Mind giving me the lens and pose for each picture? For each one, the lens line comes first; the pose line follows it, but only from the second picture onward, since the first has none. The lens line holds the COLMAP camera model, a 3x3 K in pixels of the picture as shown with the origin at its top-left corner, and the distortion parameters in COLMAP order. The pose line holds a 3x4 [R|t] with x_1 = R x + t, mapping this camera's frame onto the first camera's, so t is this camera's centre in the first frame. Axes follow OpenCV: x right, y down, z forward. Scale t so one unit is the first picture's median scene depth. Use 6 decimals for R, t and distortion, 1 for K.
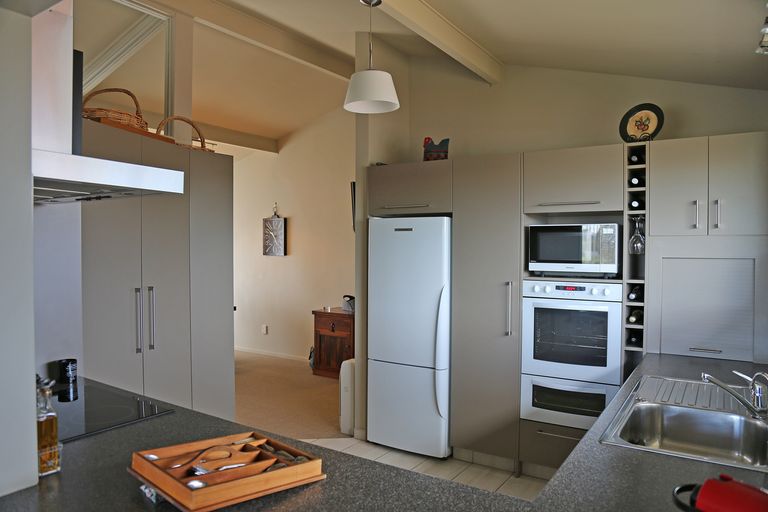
lens RADIAL K [[540.4, 0, 381.6], [0, 540.4, 256.3], [0, 0, 1]] dist [-0.102969, 0.047949]
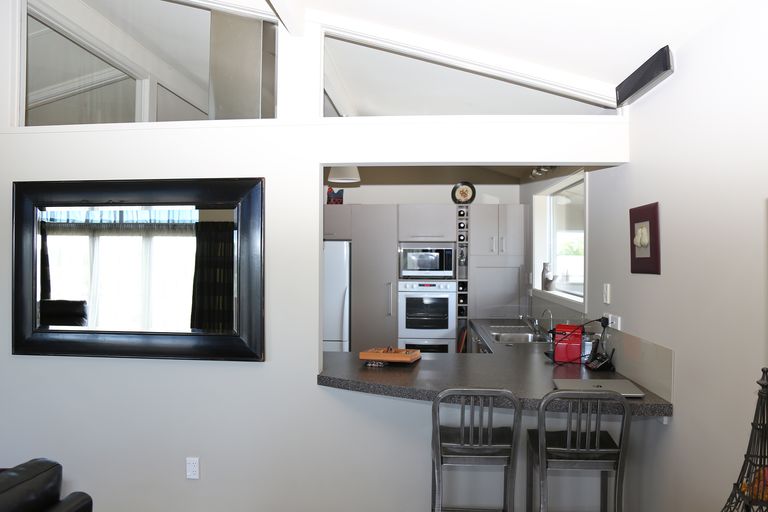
lens RADIAL K [[540.4, 0, 387.8], [0, 540.4, 259.2], [0, 0, 1]] dist [-0.102969, 0.047949]
pose [[0.875566, -0.003568, 0.483085, -0.581757], [0.010291, 0.999884, -0.011267, -0.006114], [-0.482988, 0.014836, 0.875501, -0.455564]]
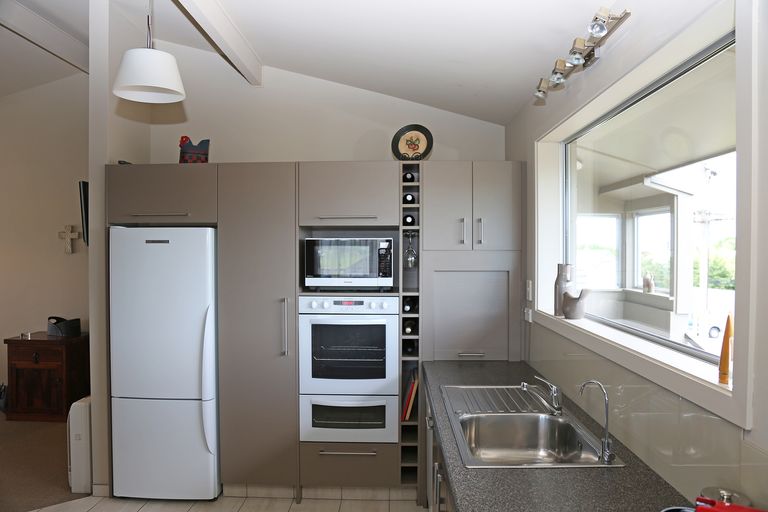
lens RADIAL K [[540.4, 0, 383.7], [0, 540.4, 253.8], [0, 0, 1]] dist [-0.102969, 0.047949]
pose [[0.845472, -0.006909, 0.533975, -0.120519], [0.013282, 0.999879, -0.008092, -0.021249], [-0.533855, 0.013934, 0.845461, 0.113258]]
